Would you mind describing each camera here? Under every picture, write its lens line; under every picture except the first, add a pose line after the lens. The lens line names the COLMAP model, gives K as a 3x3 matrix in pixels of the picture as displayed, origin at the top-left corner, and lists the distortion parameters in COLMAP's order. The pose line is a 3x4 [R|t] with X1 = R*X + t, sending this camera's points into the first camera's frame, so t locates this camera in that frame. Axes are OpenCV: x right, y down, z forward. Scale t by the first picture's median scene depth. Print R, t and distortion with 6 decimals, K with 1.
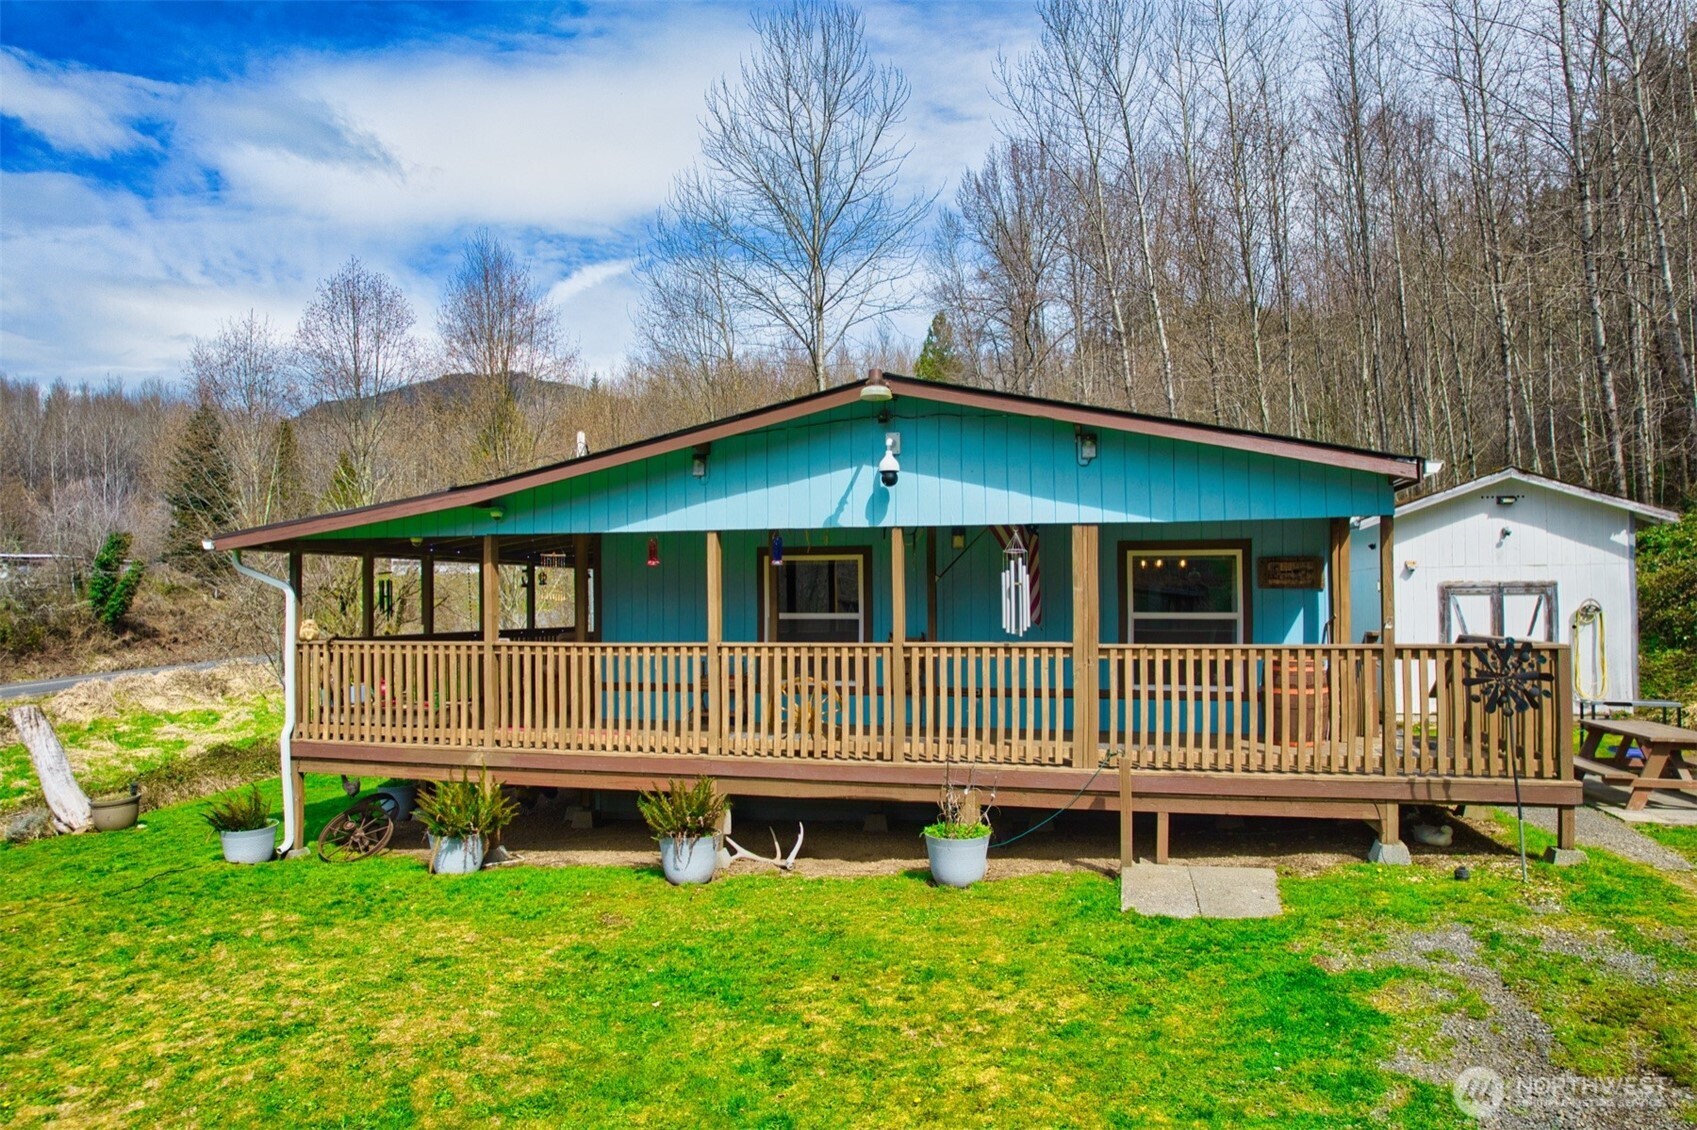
lens RADIAL K [[1070.2, 0, 848.2], [0, 1070.2, 568.1], [0, 0, 1]] dist [0.002858, 0.012908]
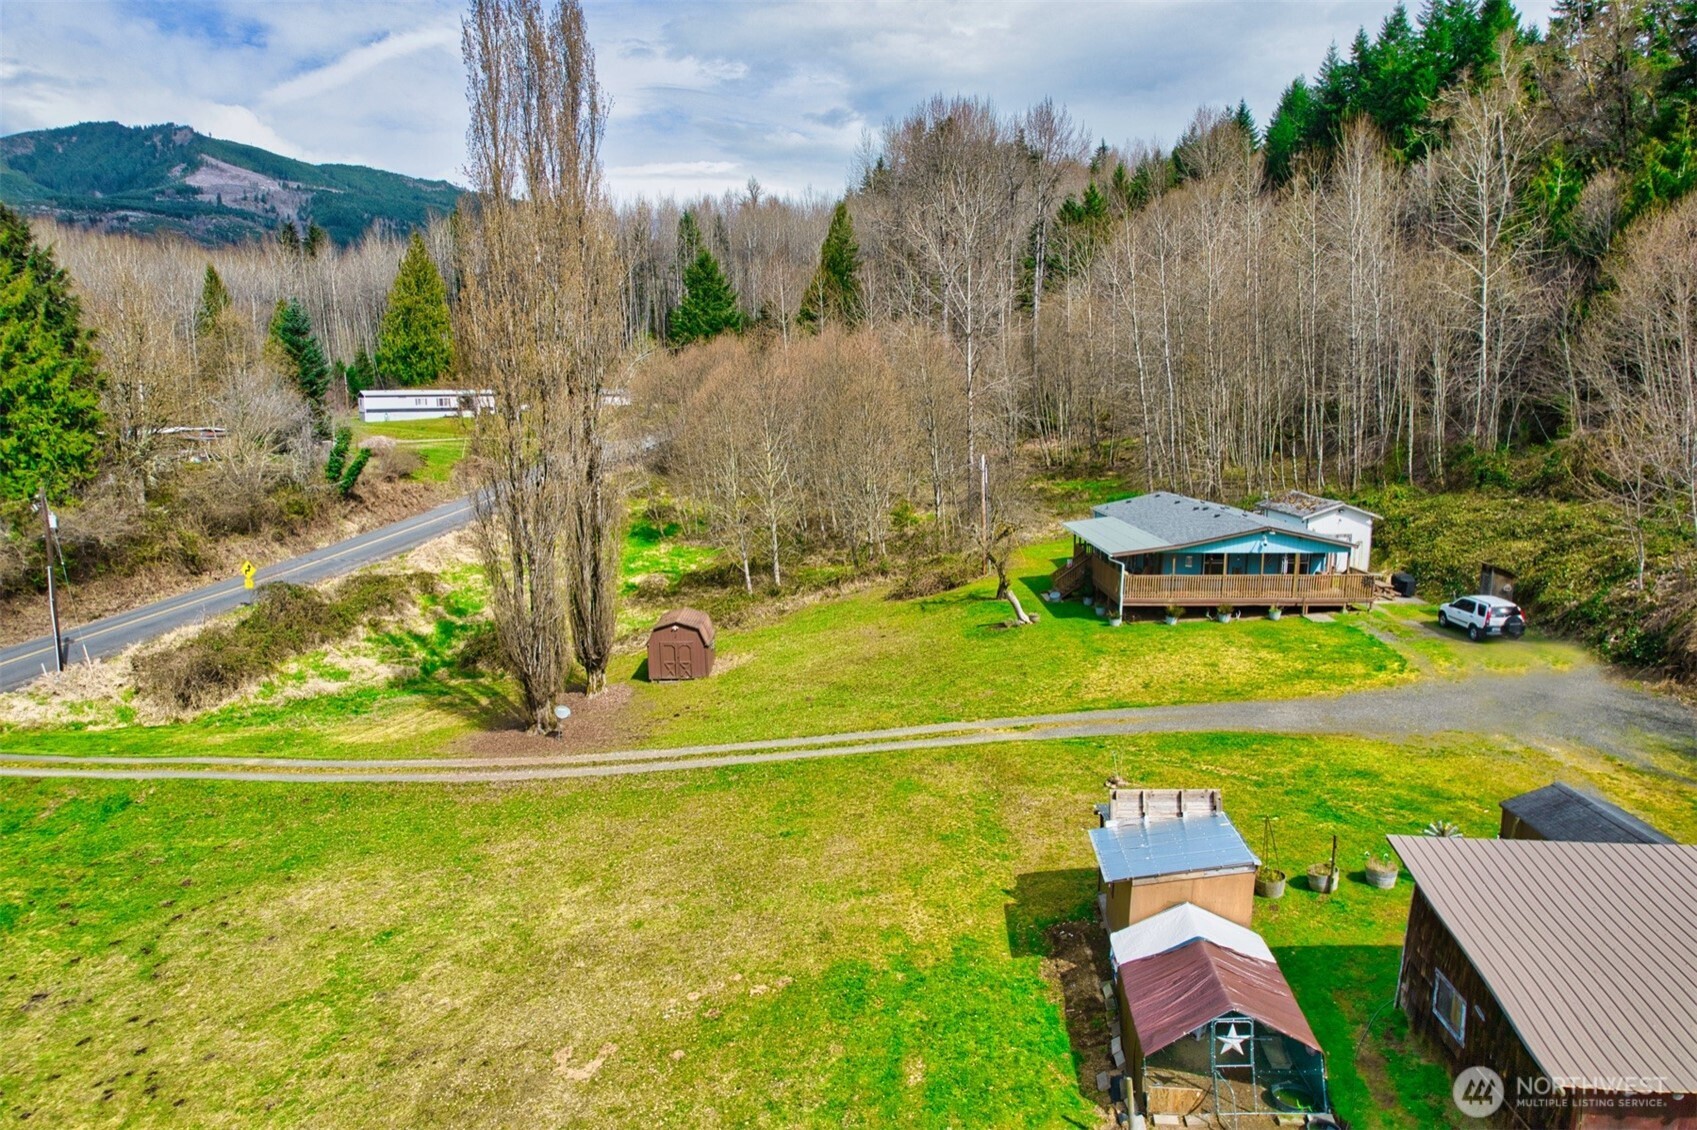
lens RADIAL K [[1070.2, 0, 845.3], [0, 1070.2, 568.5], [0, 0, 1]] dist [0.002858, 0.012908]
pose [[0.968371, -0.035416, 0.246990, -3.114951], [-0.012360, 0.981852, 0.189247, -0.898536], [-0.249210, -0.186314, 0.950358, -3.319202]]
